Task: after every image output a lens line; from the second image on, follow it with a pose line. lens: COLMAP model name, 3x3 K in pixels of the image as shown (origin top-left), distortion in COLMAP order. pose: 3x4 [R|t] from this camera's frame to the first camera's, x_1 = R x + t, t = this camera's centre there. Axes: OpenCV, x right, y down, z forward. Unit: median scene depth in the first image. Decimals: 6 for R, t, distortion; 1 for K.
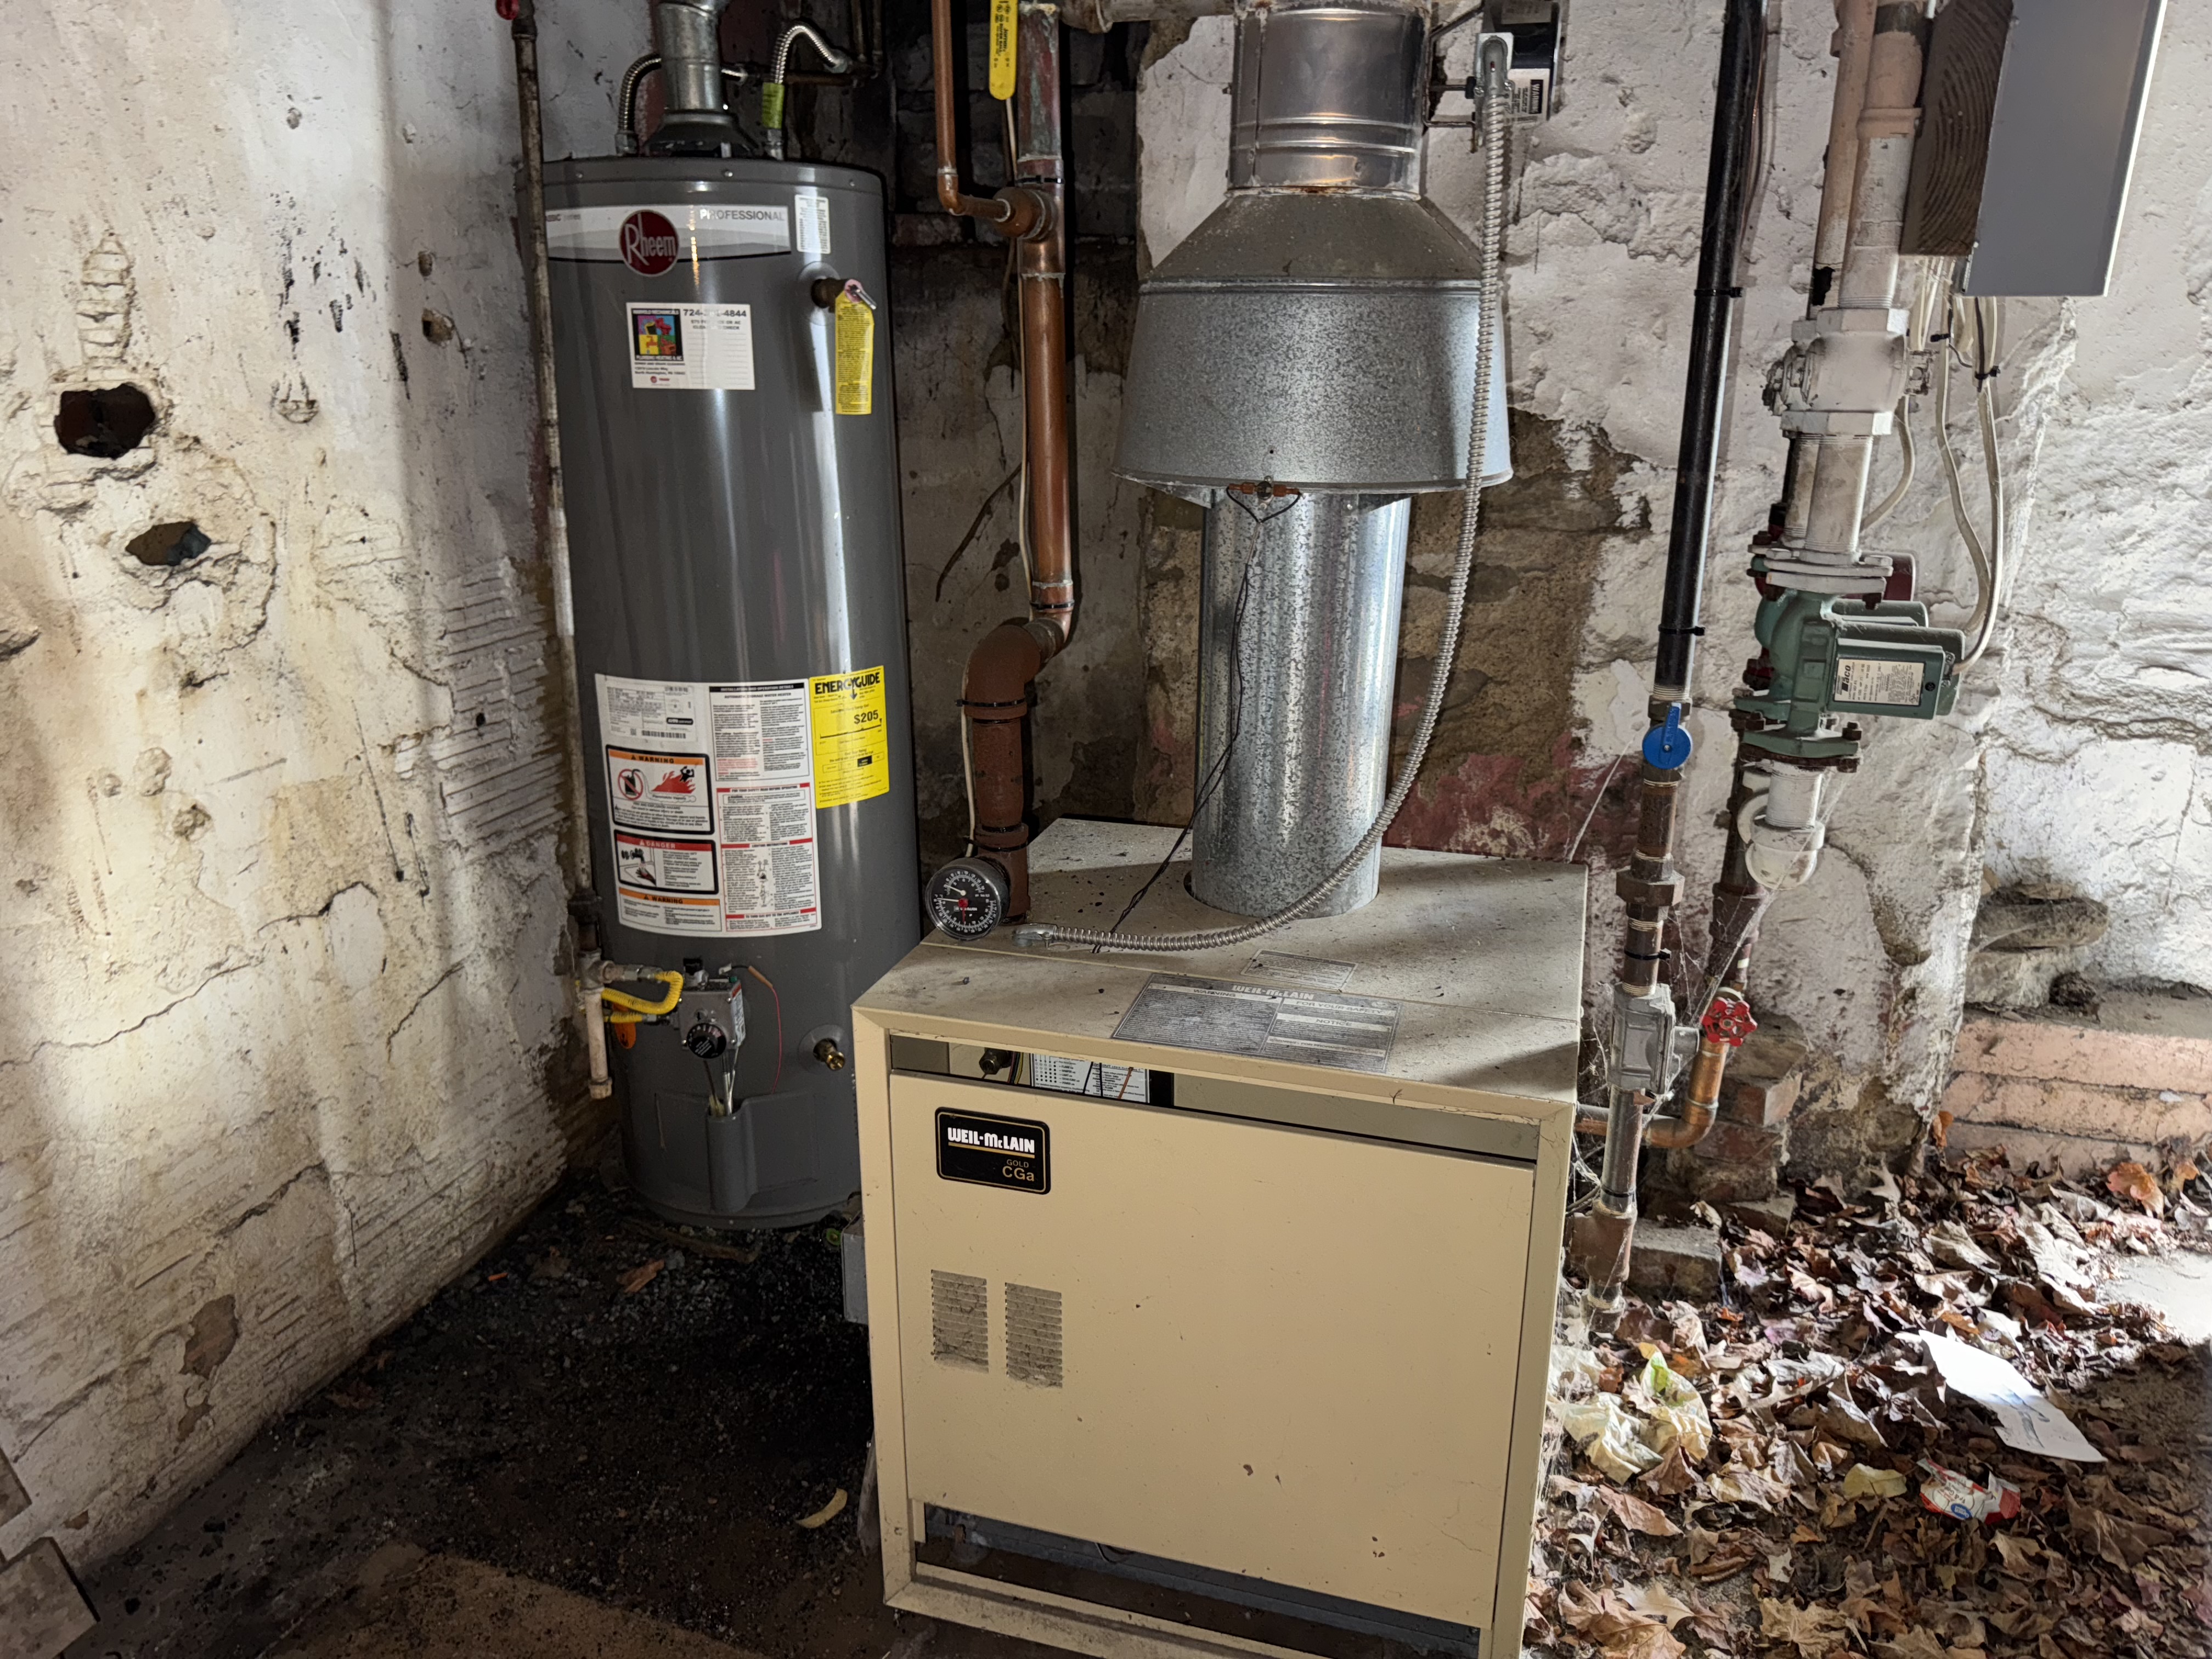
lens RADIAL K [[1596.5, 0, 1106.0], [0, 1596.5, 829.5], [0, 0, 1]] dist [0.089197, -0.135206]
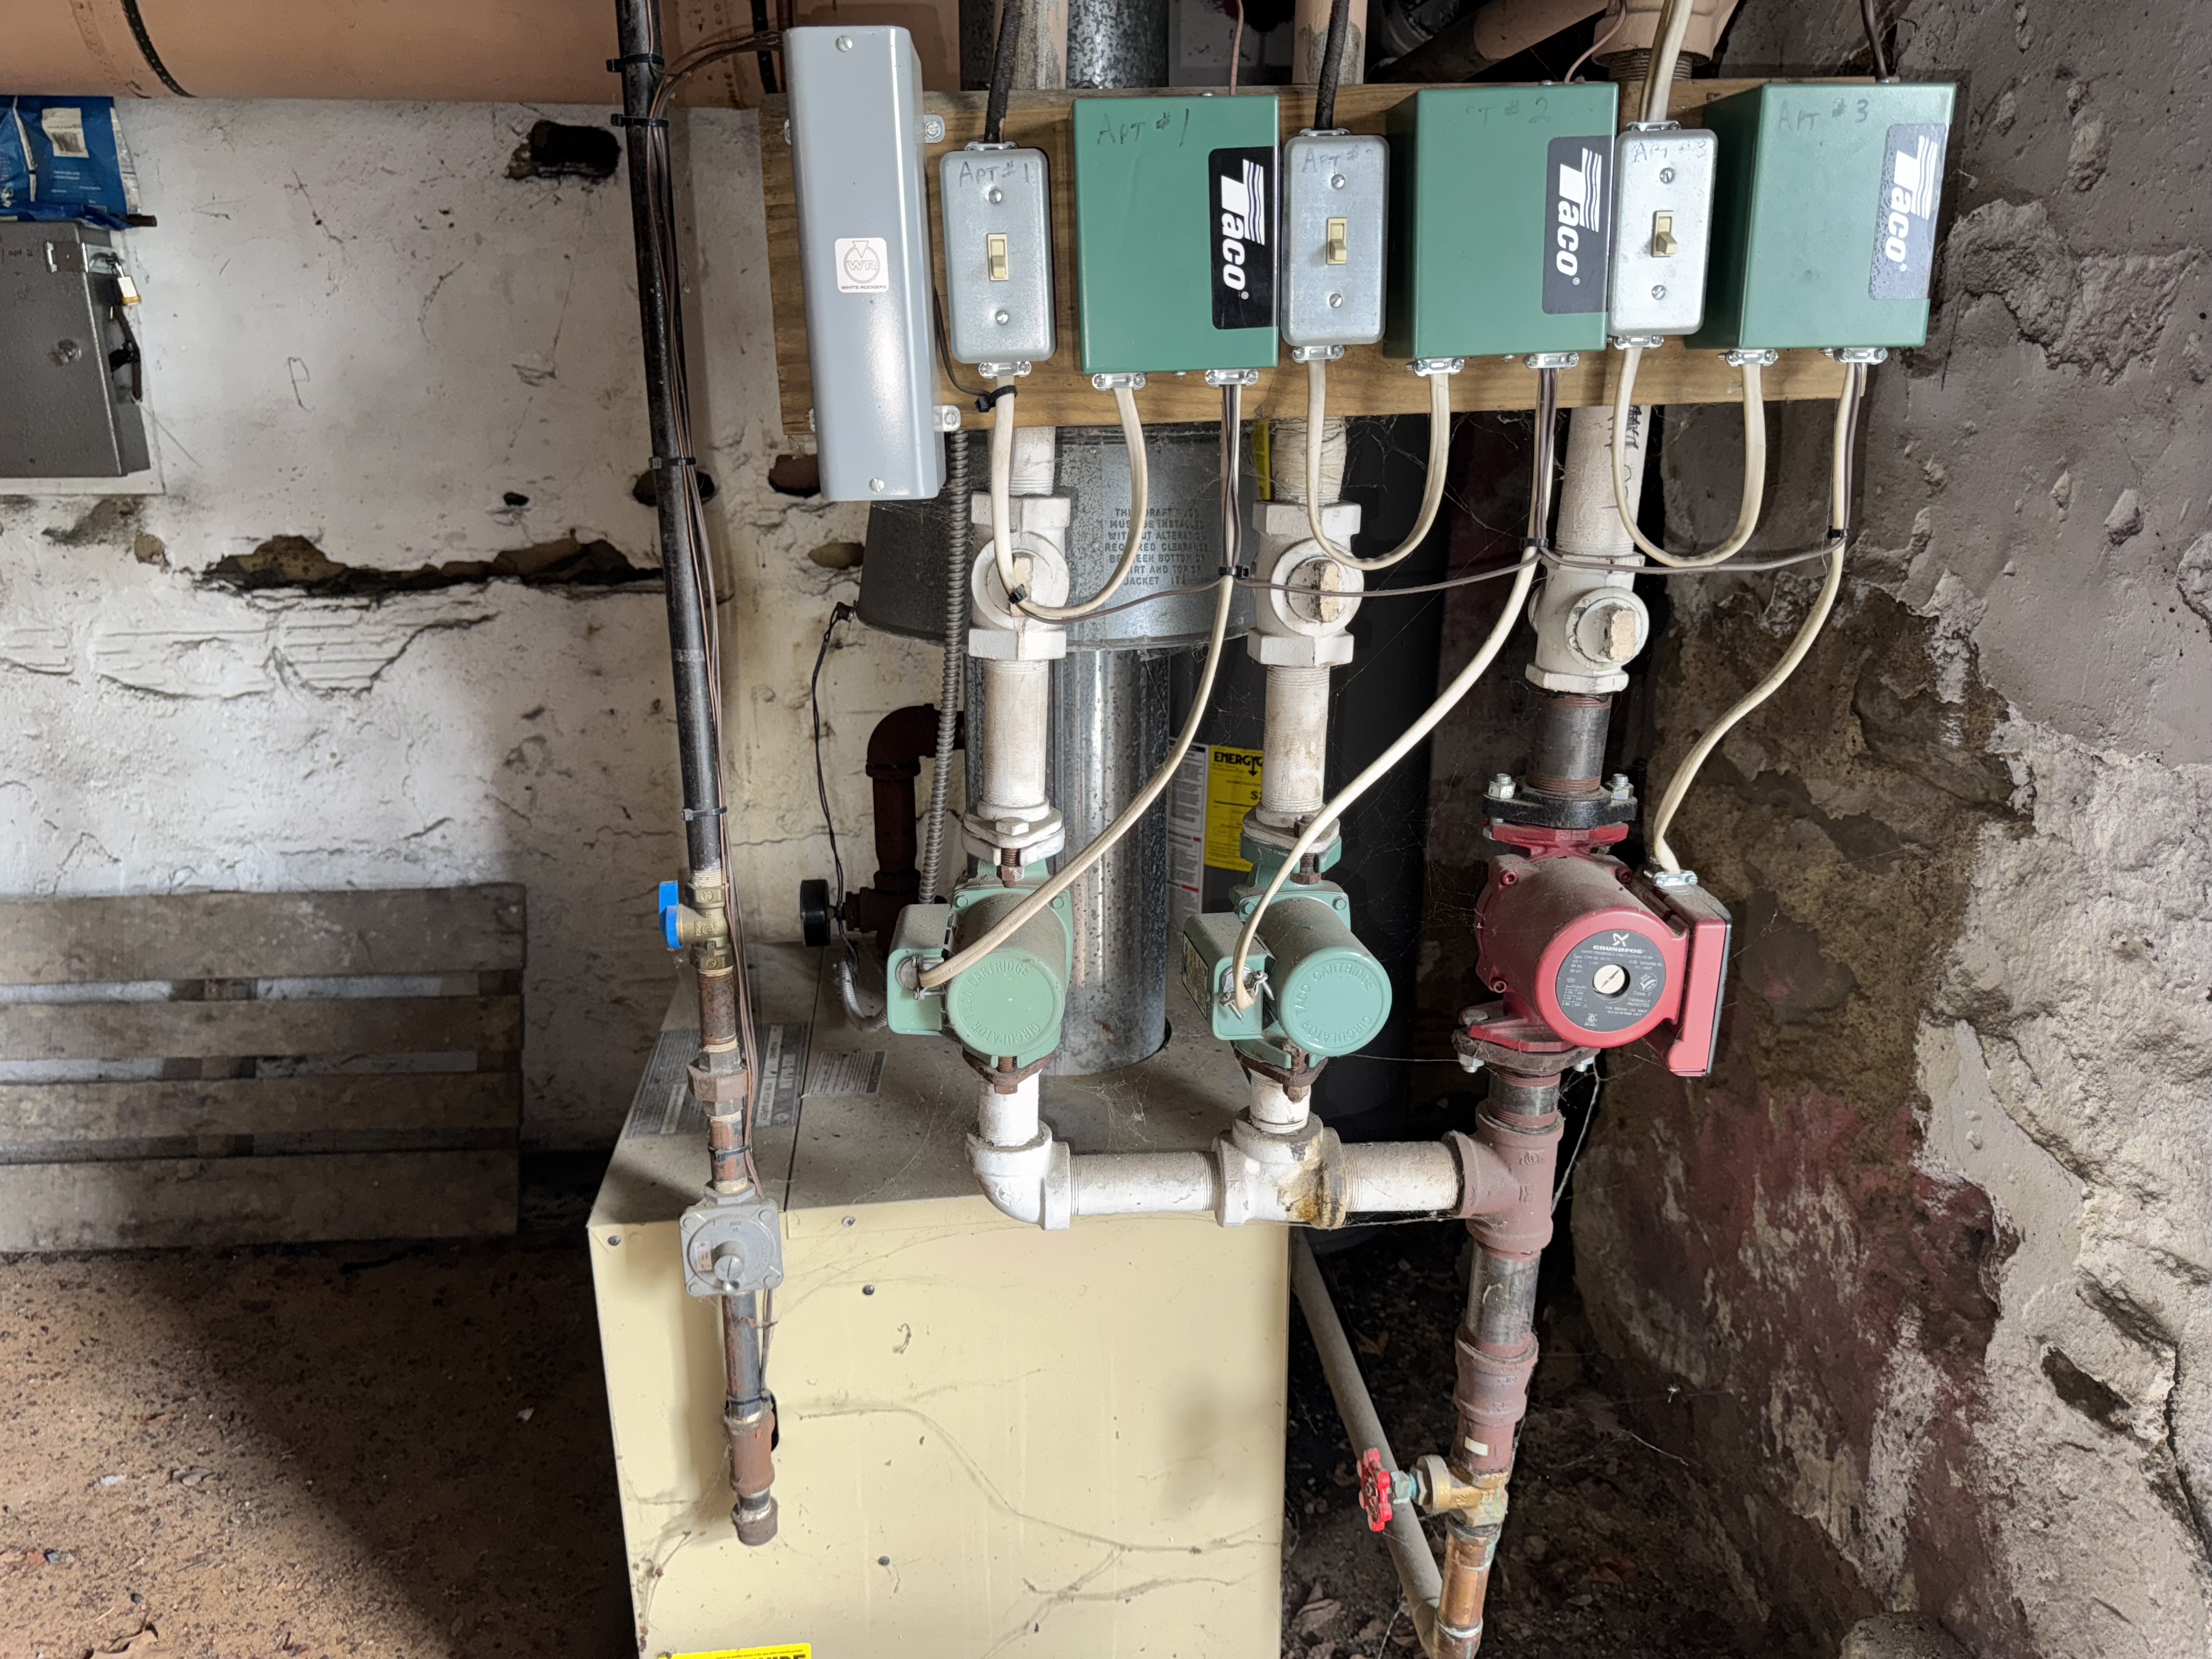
lens RADIAL K [[1559.6, 0, 1107.1], [0, 1559.6, 791.5], [0, 0, 1]] dist [0.046232, -0.001840]
pose [[0.416451, 0.244866, -0.875562, 0.711544], [-0.275956, 0.951658, 0.134892, -0.186290], [0.866266, 0.185440, 0.463891, 0.454256]]
